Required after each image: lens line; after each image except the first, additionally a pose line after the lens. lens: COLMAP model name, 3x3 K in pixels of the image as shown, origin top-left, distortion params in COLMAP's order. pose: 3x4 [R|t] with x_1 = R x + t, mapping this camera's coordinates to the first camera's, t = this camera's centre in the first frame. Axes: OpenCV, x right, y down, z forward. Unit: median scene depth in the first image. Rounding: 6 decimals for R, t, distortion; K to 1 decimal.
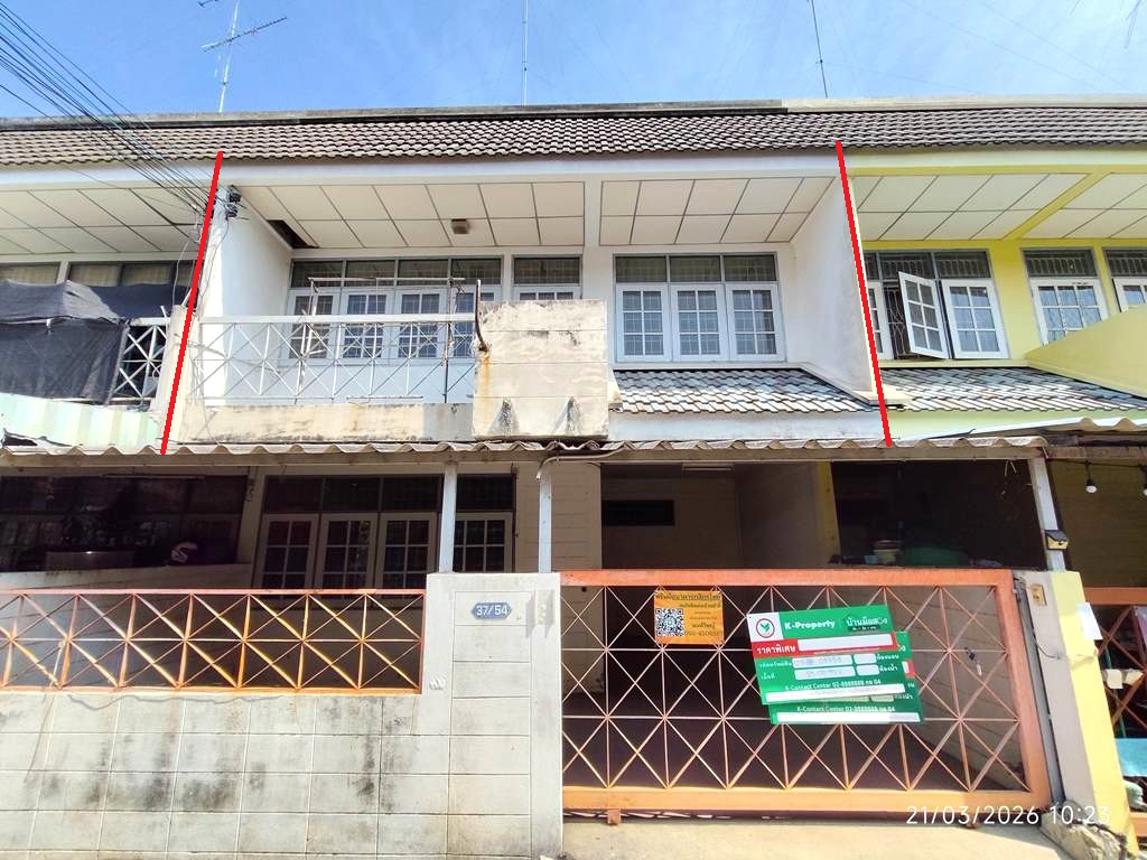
lens RADIAL K [[522.5, 0, 571.2], [0, 522.5, 431.6], [0, 0, 1]] dist [0.000385, -0.000865]
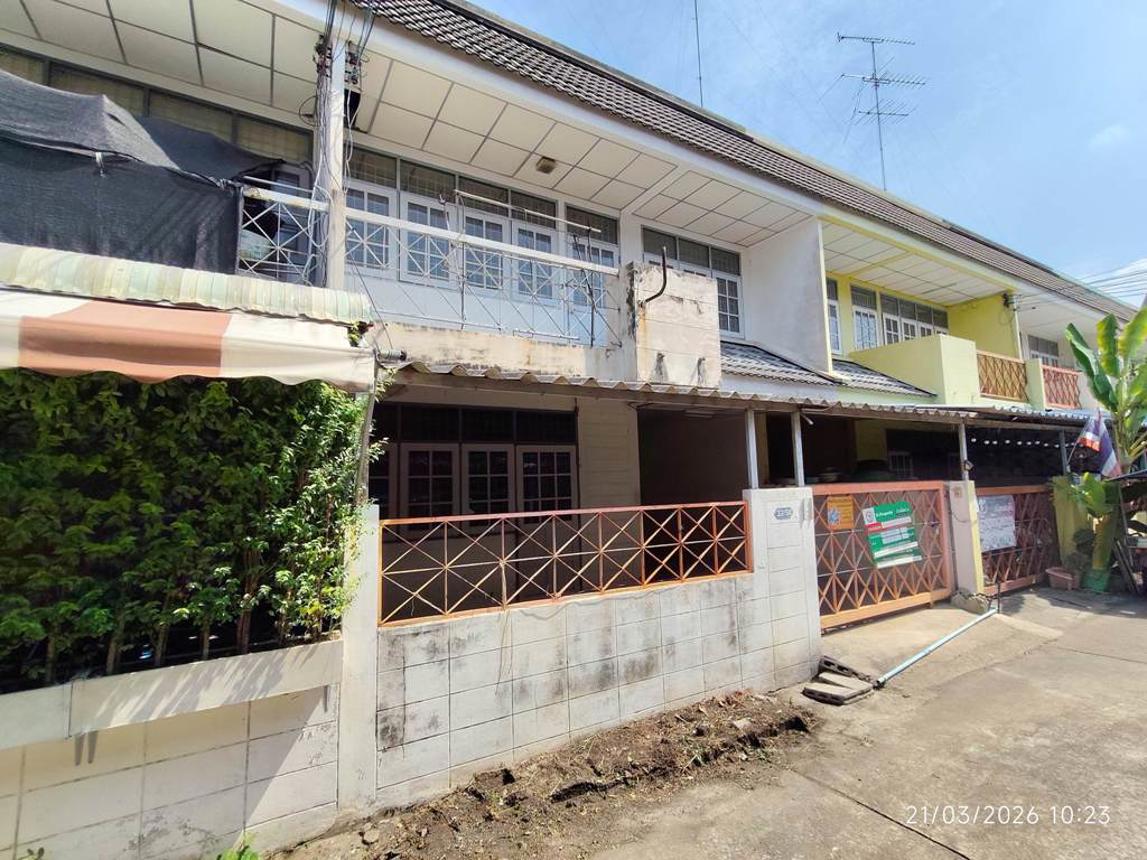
lens RADIAL K [[525.9, 0, 571.1], [0, 525.9, 429.2], [0, 0, 1]] dist [0.002304, -0.000946]
pose [[0.851968, 0.035131, 0.522413, -0.926405], [-0.095873, 0.991345, 0.089686, 0.024596], [-0.514741, -0.126495, 0.847963, 0.062542]]
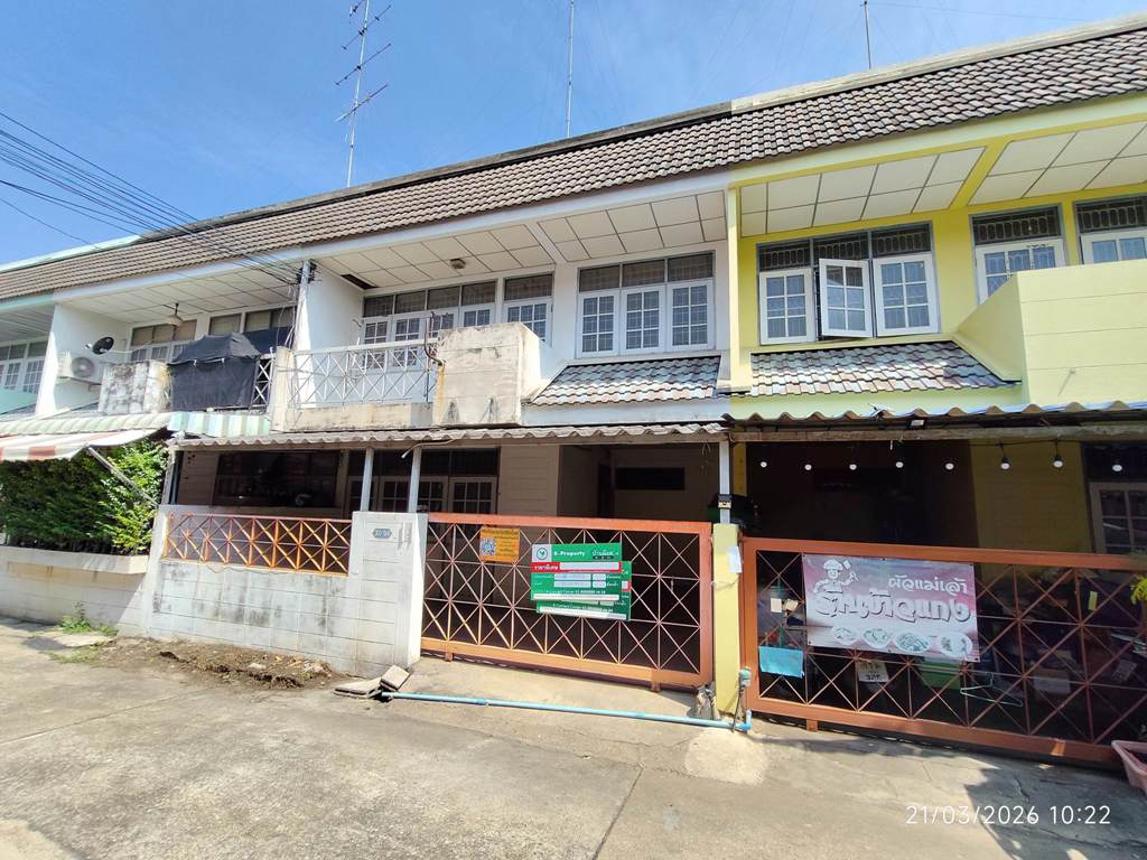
lens RADIAL K [[525.9, 0, 571.1], [0, 525.9, 429.2], [0, 0, 1]] dist [0.002304, -0.000946]
pose [[0.947862, -0.017550, -0.318197, 0.651188], [0.037429, 0.997703, 0.056469, -0.049181], [0.316475, -0.065435, 0.946341, -0.278693]]
